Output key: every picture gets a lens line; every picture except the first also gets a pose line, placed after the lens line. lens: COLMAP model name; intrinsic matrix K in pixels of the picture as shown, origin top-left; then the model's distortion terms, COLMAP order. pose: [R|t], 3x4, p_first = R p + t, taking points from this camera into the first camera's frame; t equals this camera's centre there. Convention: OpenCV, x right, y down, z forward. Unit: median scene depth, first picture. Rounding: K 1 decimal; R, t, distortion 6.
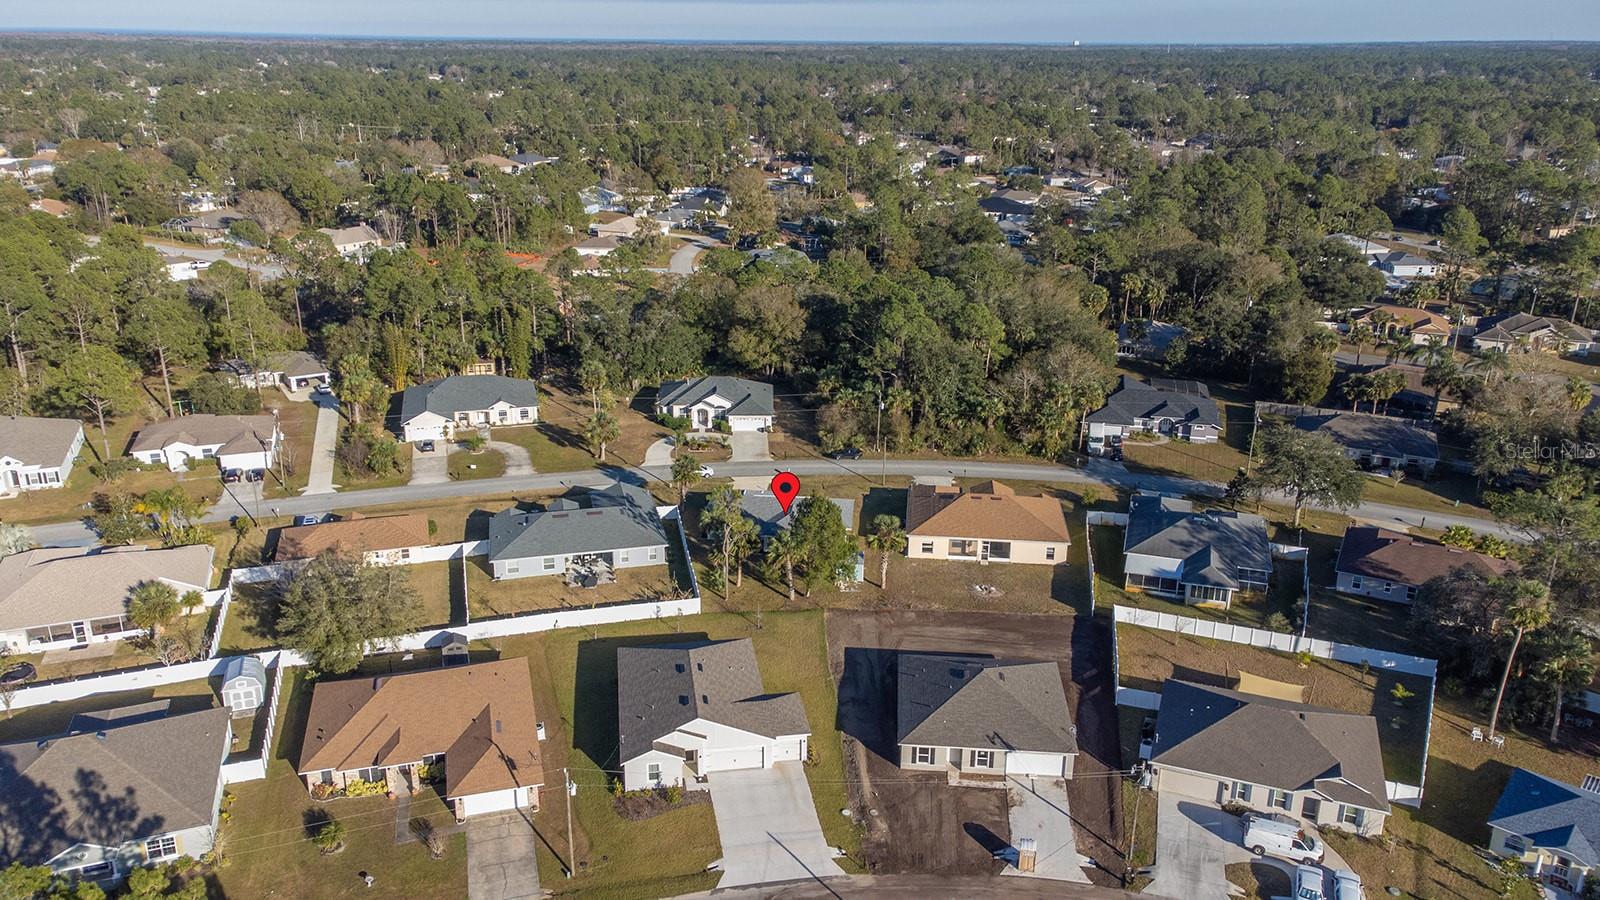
lens RADIAL K [[1190.0, 0, 806.6], [0, 1190.0, 448.6], [0, 0, 1]] dist [0.047117, 0.006248]
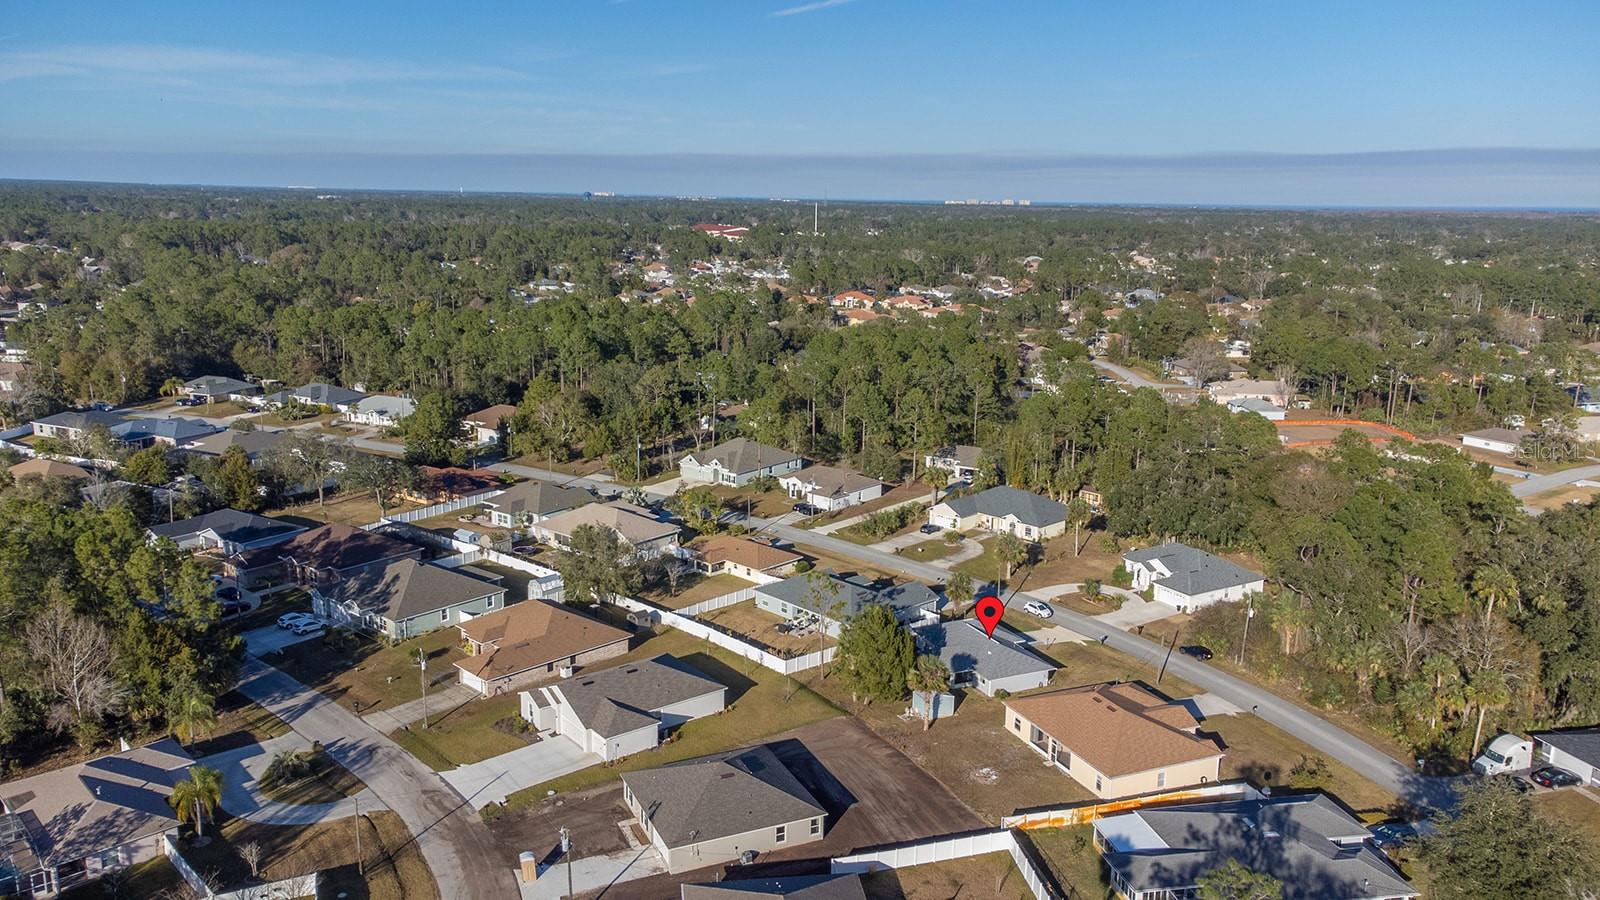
lens RADIAL K [[1188.2, 0, 804.8], [0, 1188.2, 450.2], [0, 0, 1]] dist [0.050482, 0.008013]
pose [[0.489355, 0.185021, -0.852232, 0.815231], [-0.298239, 0.953819, 0.035825, -0.109719], [0.819503, 0.236637, 0.521937, 0.347299]]
